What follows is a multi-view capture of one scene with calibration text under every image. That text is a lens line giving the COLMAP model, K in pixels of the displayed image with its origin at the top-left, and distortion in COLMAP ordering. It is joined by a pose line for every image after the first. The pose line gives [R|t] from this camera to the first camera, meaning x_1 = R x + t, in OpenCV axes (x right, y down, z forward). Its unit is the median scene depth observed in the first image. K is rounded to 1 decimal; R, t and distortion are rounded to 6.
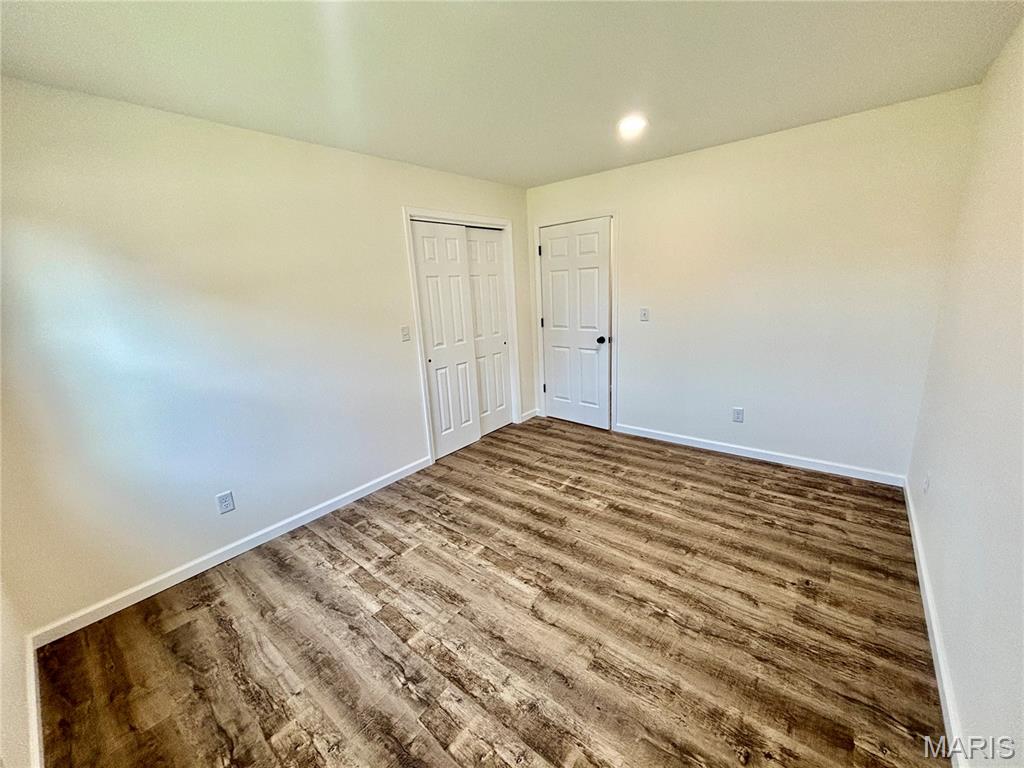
lens RADIAL K [[410.6, 0, 512.0], [0, 410.6, 384.0], [0, 0, 1]] dist [0.001486, 0.000389]
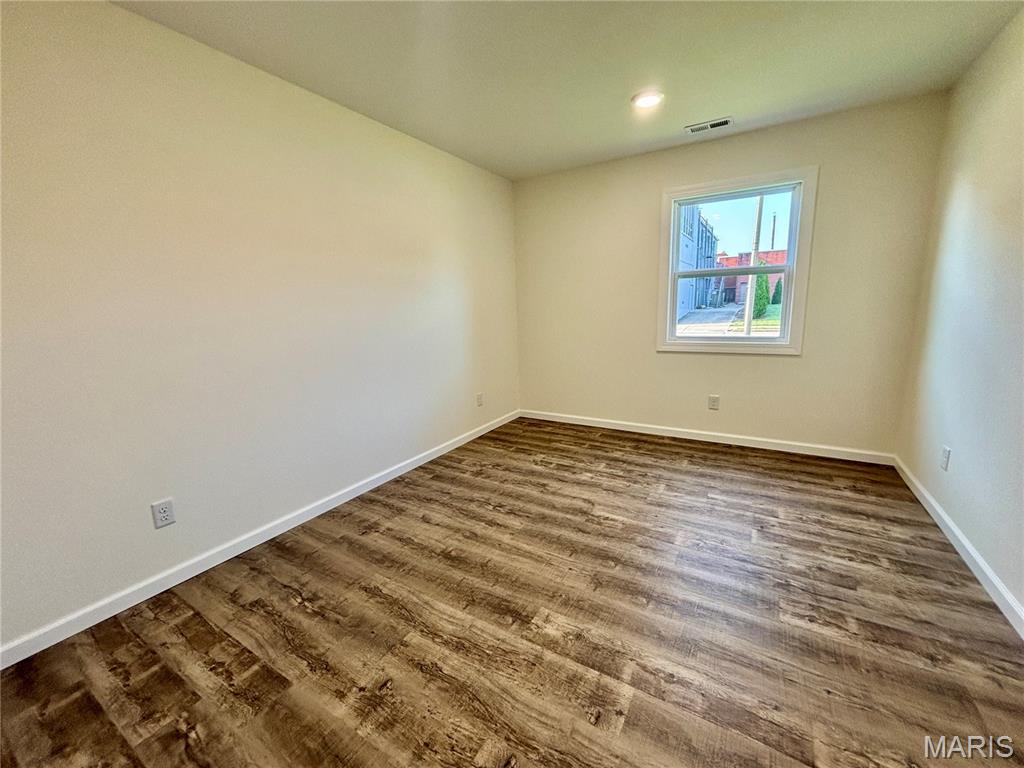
lens RADIAL K [[410.6, 0, 512.0], [0, 410.6, 384.0], [0, 0, 1]] dist [0.001486, 0.000389]
pose [[-0.986227, 0.110971, -0.122647, 0.354338], [0.049057, 0.904411, 0.423832, -0.303948], [0.157956, 0.411978, -0.897398, 1.659351]]
